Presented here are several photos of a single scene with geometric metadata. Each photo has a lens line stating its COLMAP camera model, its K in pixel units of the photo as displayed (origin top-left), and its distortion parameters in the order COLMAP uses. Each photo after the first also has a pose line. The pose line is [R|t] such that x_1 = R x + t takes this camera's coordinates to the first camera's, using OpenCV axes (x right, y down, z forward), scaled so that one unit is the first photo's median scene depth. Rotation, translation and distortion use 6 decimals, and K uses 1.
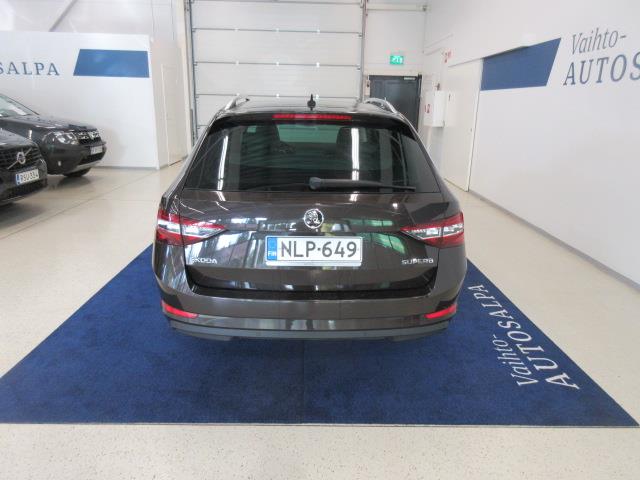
lens RADIAL K [[472.4, 0, 320.1], [0, 472.4, 241.2], [0, 0, 1]] dist [0.000527, 0.004320]
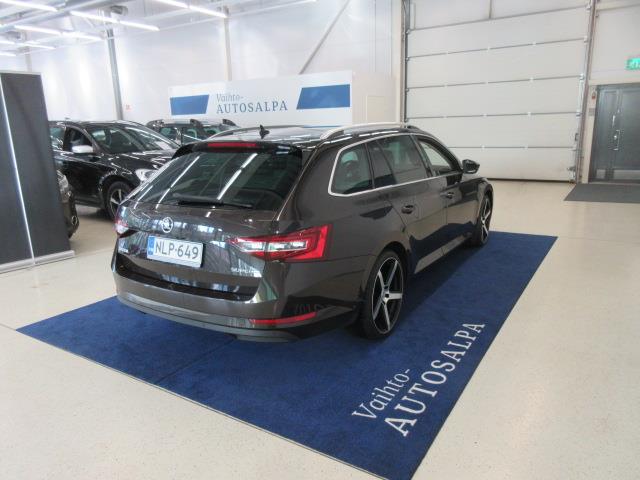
lens RADIAL K [[472.4, 0, 318.5], [0, 472.4, 238.4], [0, 0, 1]] dist [0.000527, 0.004320]
pose [[0.831110, 0.085850, -0.549441, 0.677968], [-0.111244, 0.993708, -0.013006, -0.026833], [0.544868, 0.071931, 0.835431, 0.097551]]
